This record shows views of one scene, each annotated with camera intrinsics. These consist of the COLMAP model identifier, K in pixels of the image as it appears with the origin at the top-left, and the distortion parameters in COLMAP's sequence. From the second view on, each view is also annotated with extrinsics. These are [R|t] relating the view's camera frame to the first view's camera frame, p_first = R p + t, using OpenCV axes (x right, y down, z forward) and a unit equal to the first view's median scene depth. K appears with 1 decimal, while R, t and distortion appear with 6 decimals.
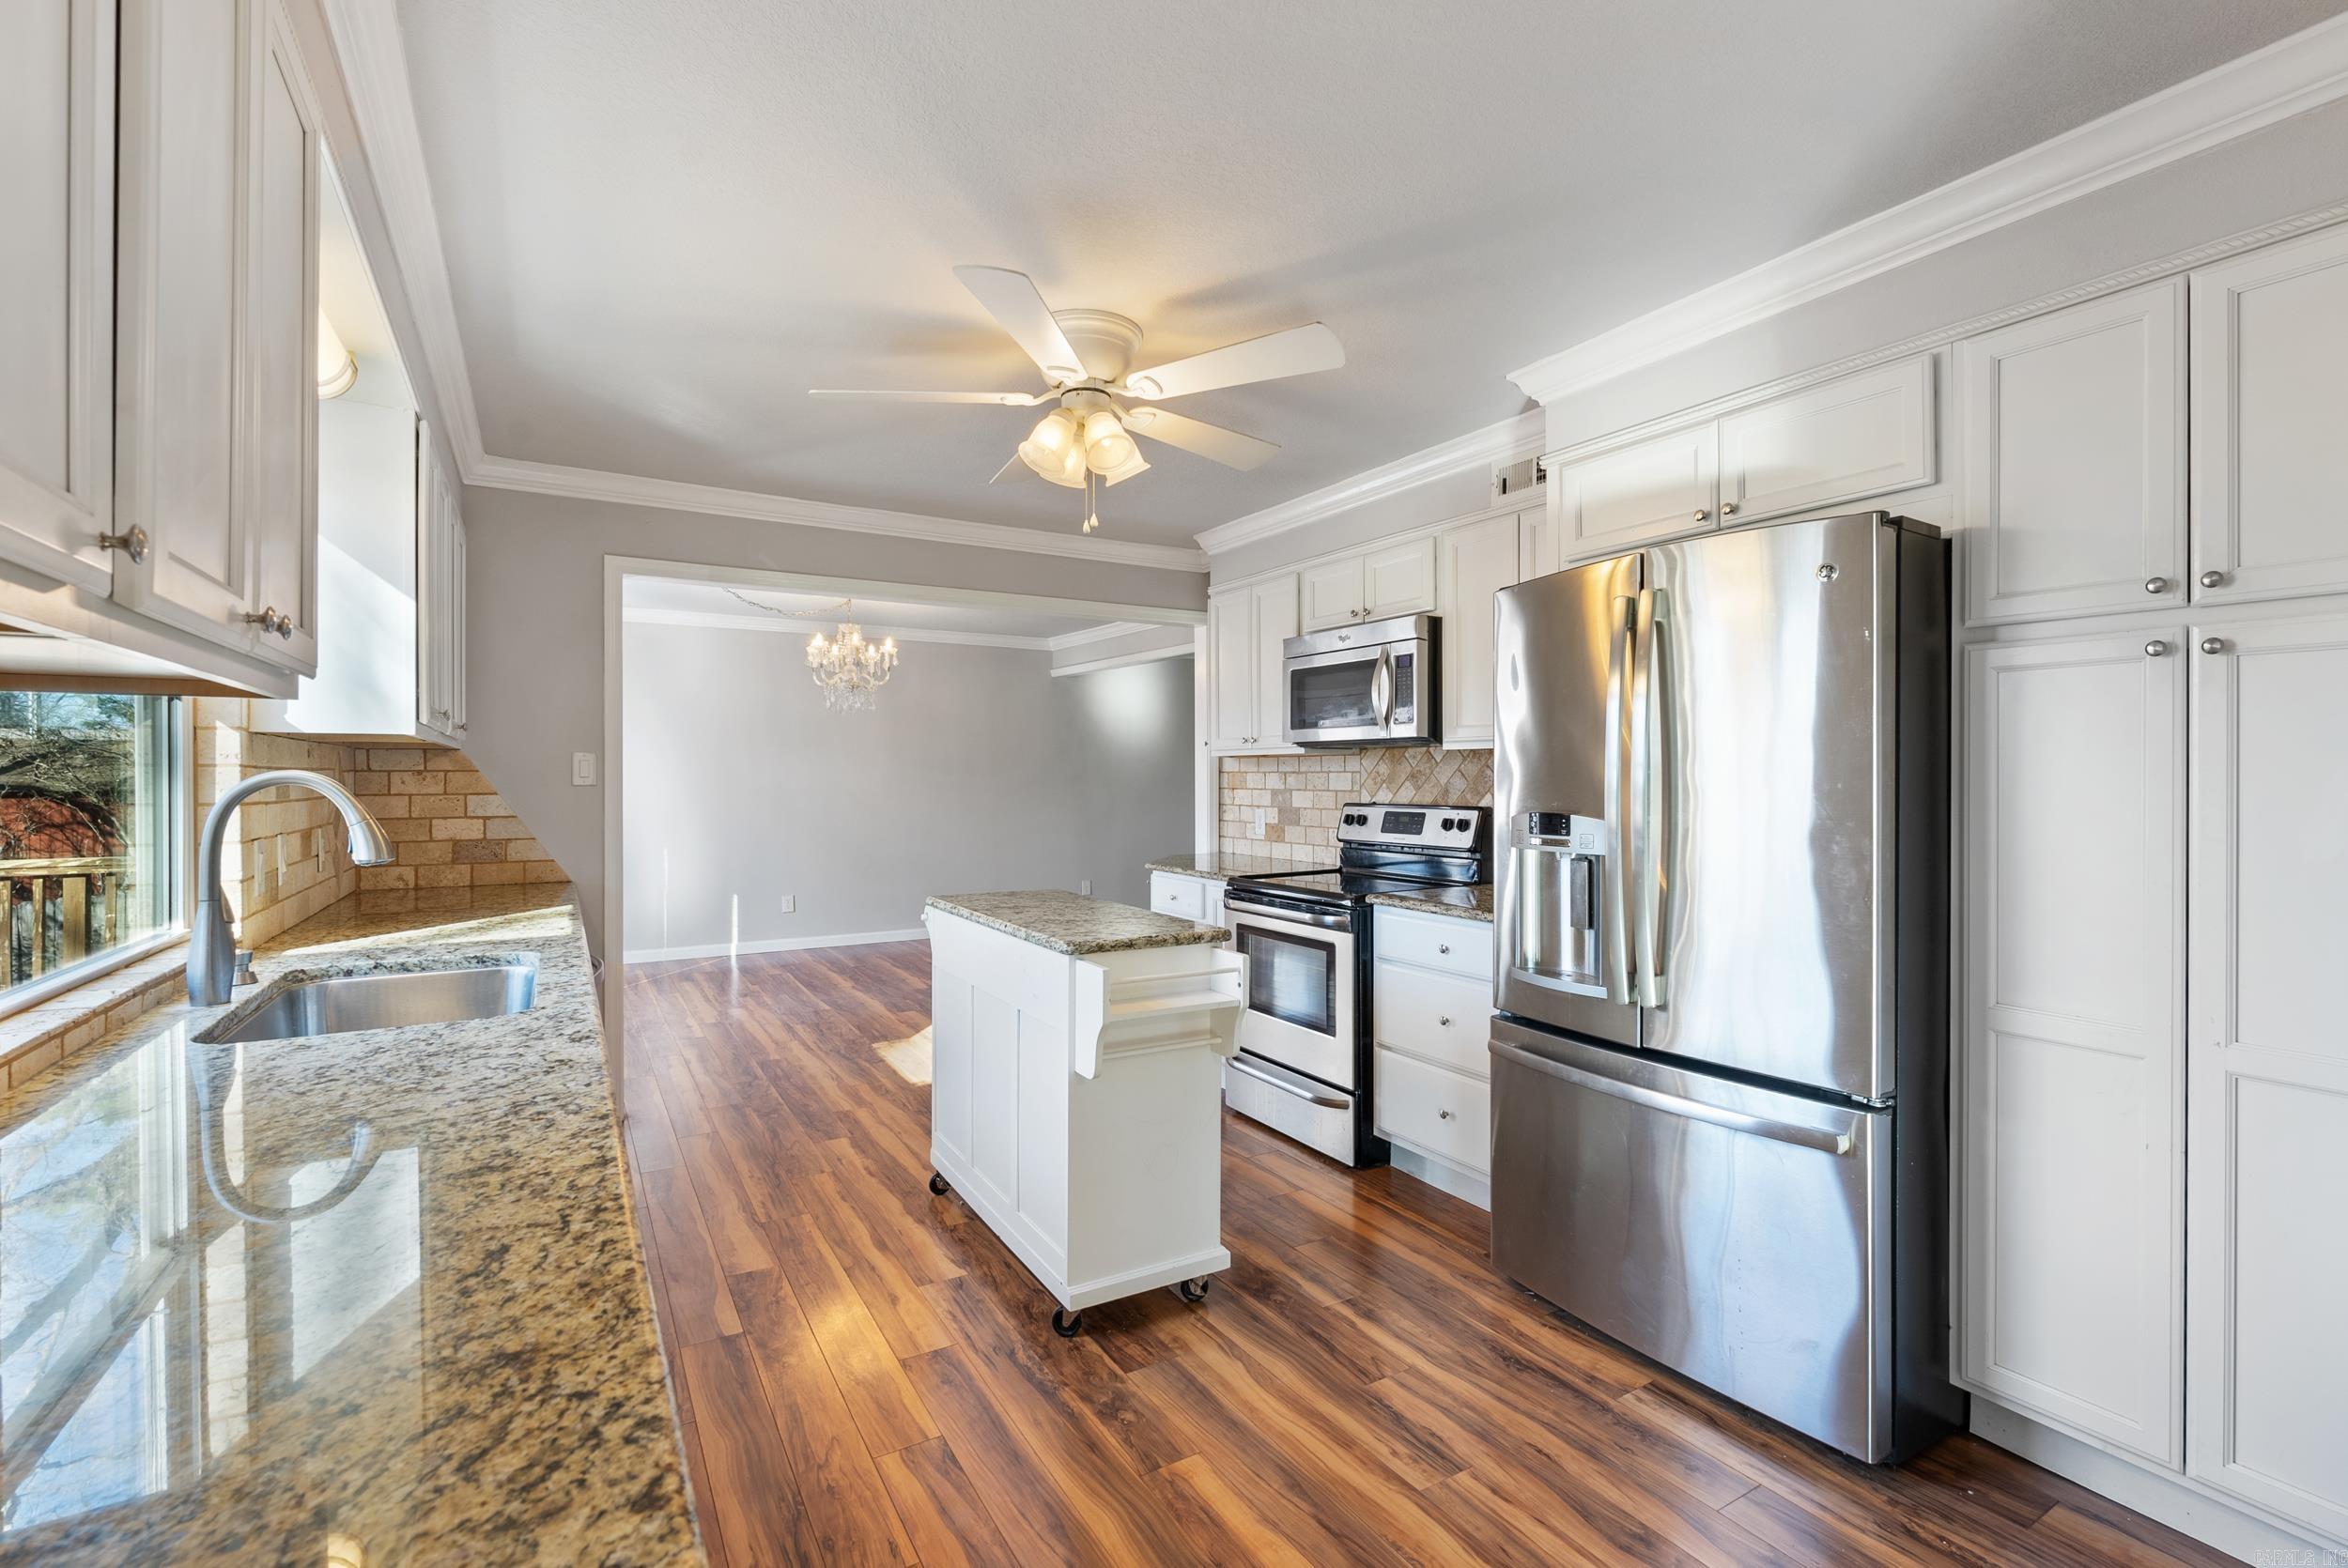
lens RADIAL K [[1035.3, 0, 1171.4], [0, 1035.3, 774.5], [0, 0, 1]] dist [-0.006312, 0.001094]
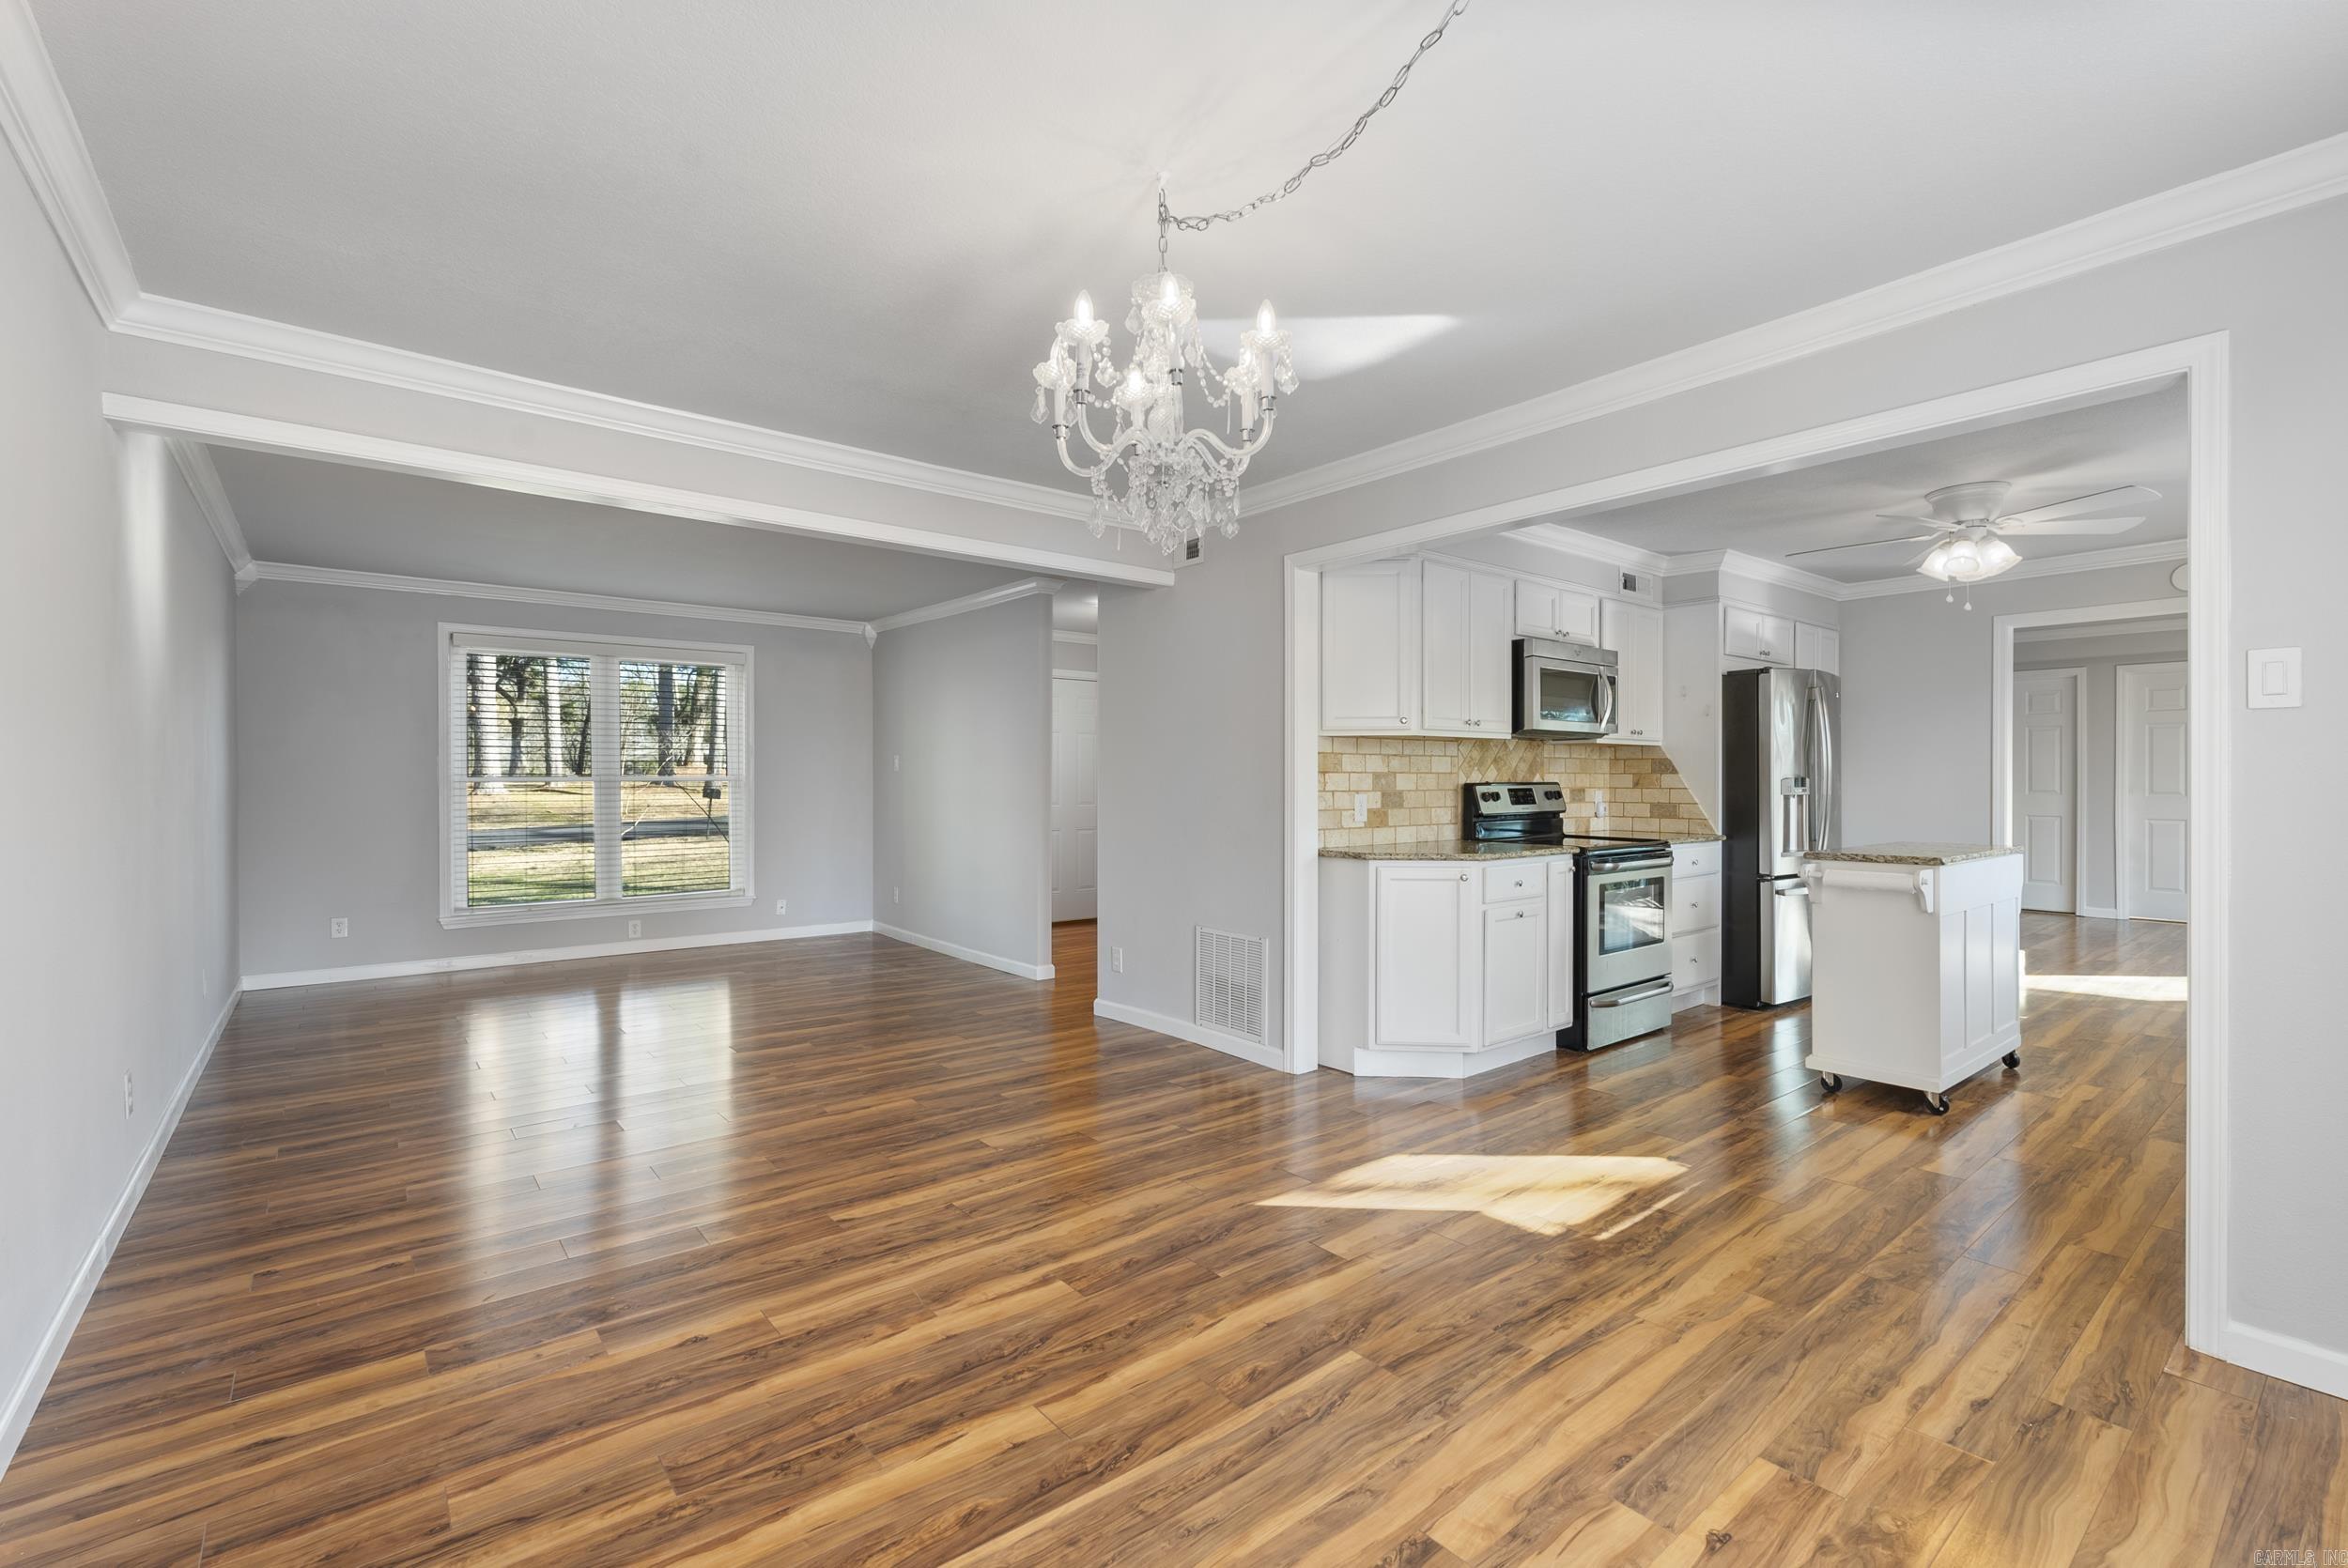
lens RADIAL K [[1035.3, 0, 1181.7], [0, 1035.3, 776.5], [0, 0, 1]] dist [-0.006312, 0.001094]
pose [[-0.145642, 0.004554, 0.989327, -1.026758], [0.000547, 0.999990, -0.004523, 0.027910], [-0.989337, -0.000117, -0.145643, 1.655707]]
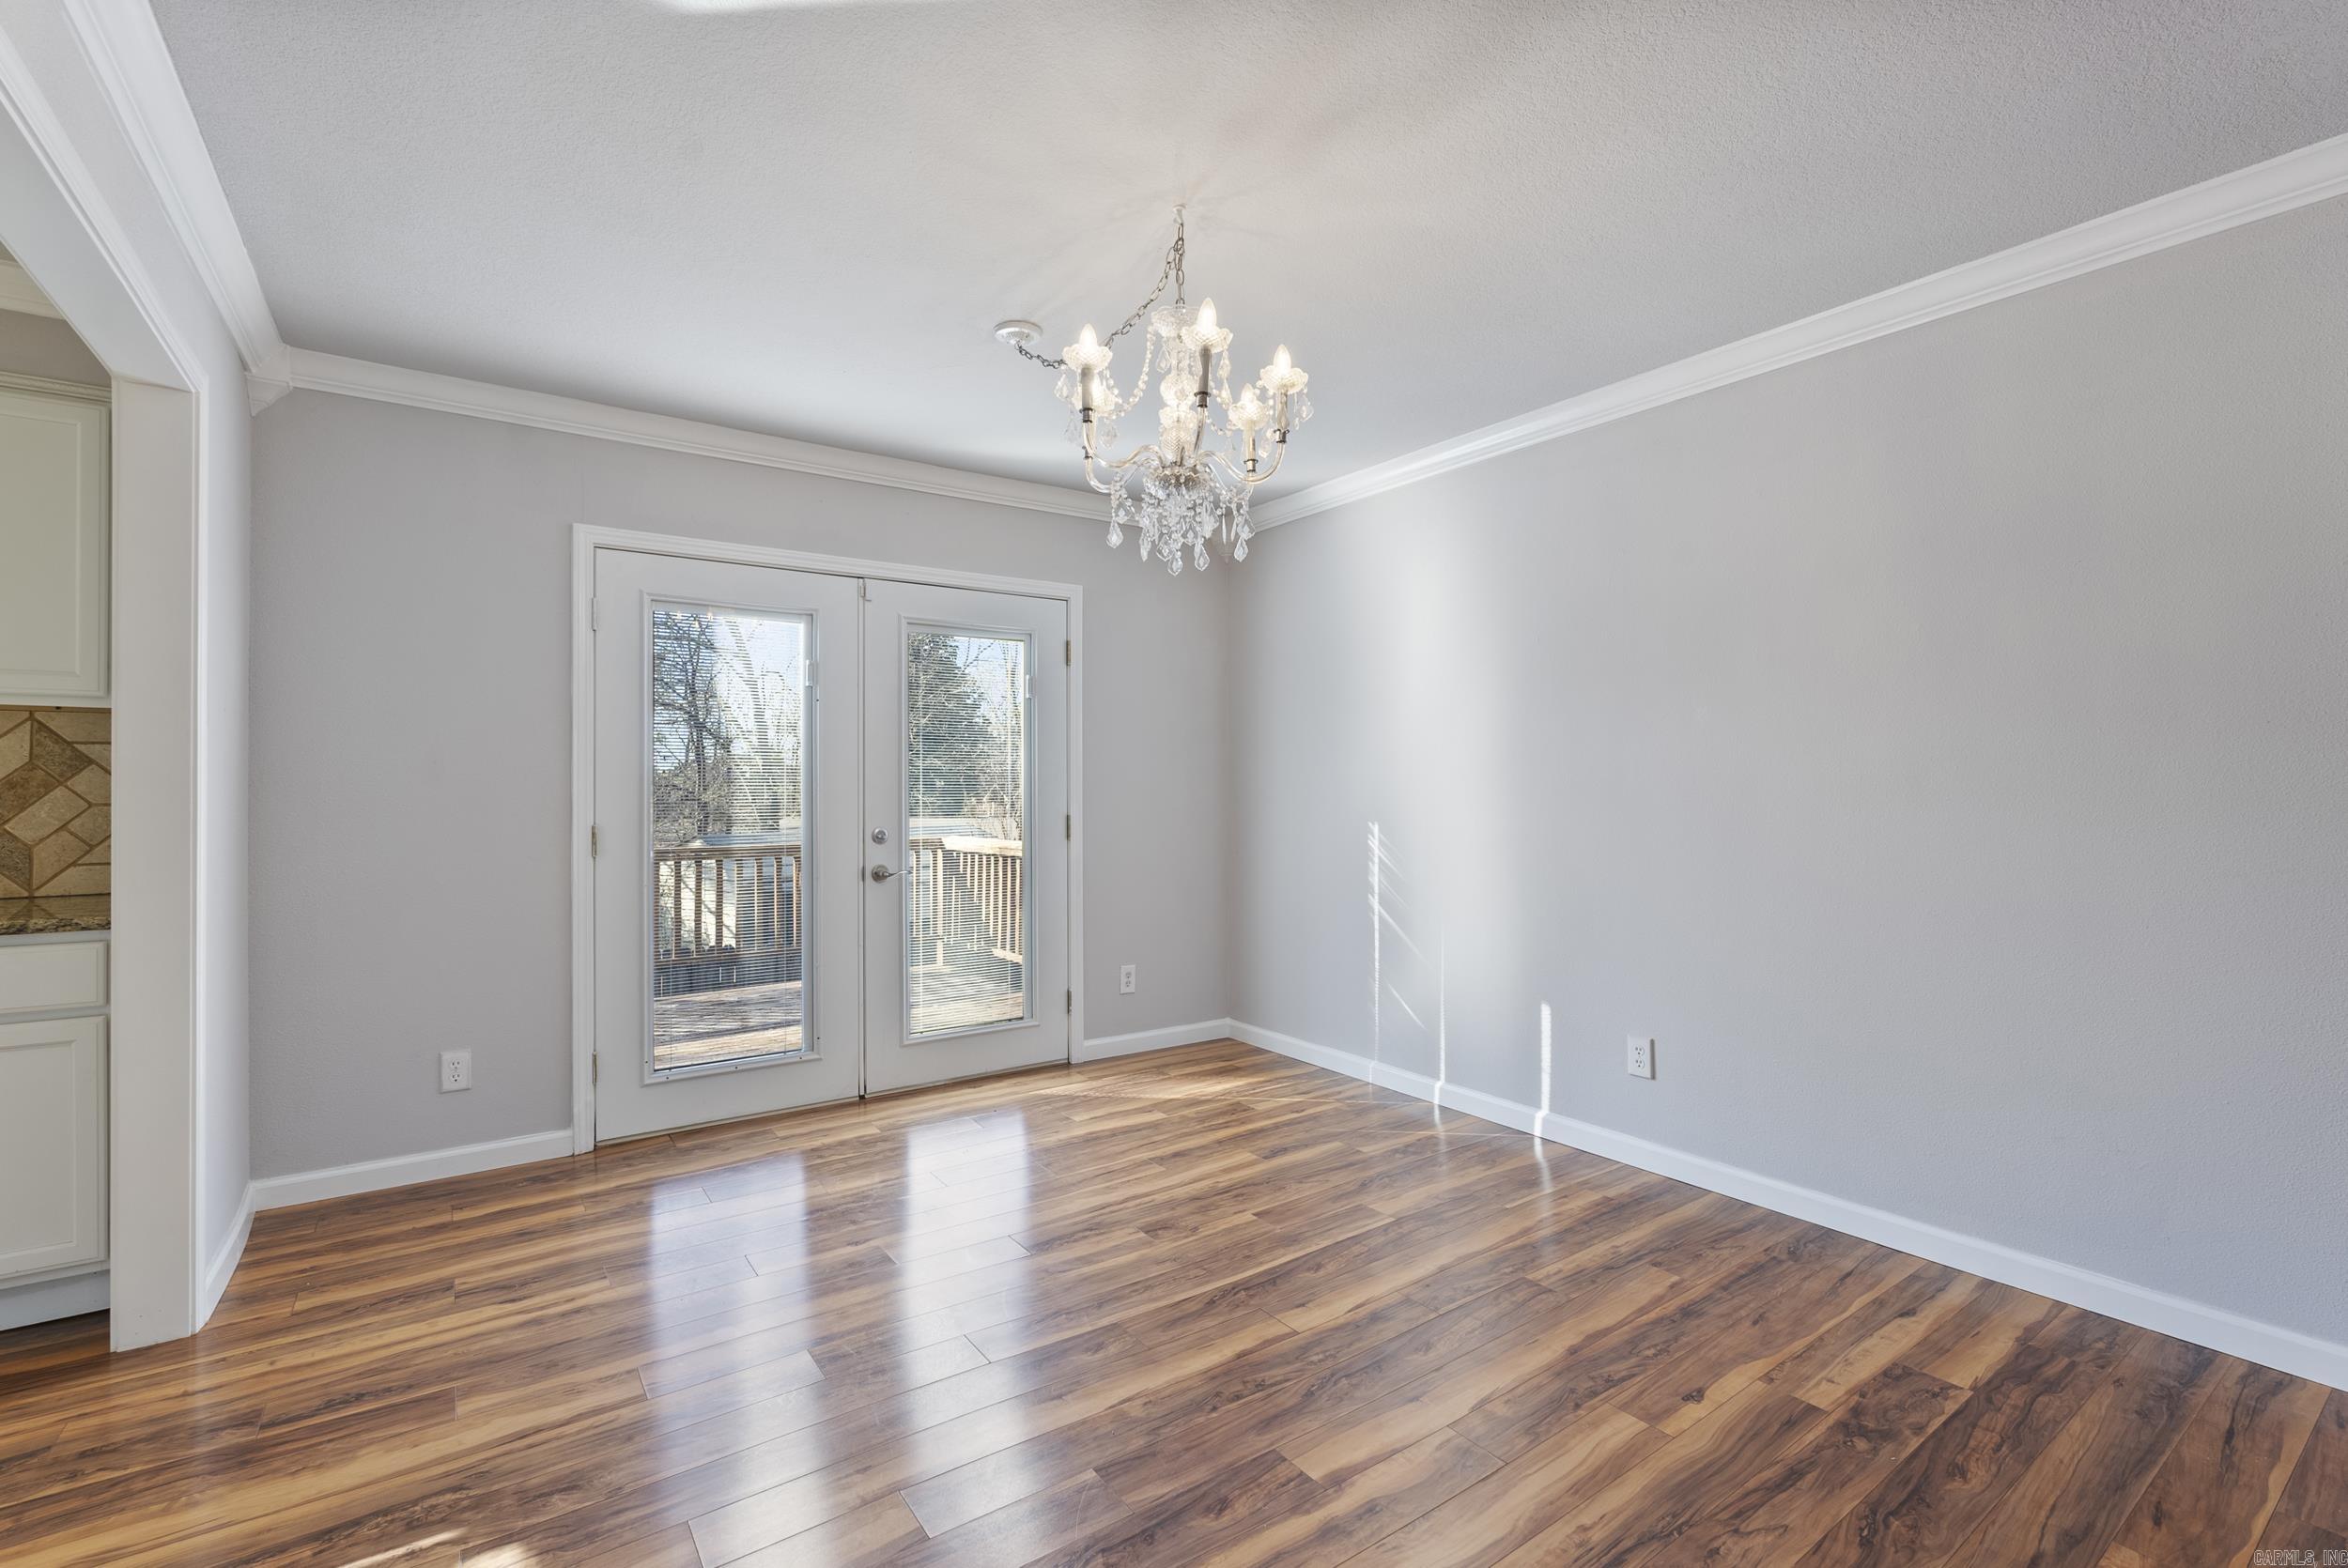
lens RADIAL K [[1035.3, 0, 1175.4], [0, 1035.3, 782.8], [0, 0, 1]] dist [-0.006312, 0.001094]
pose [[0.074273, -0.003489, -0.997232, 0.071726], [0.002559, 0.999991, -0.003308, 0.028591], [0.997235, -0.002307, 0.074281, 1.541639]]
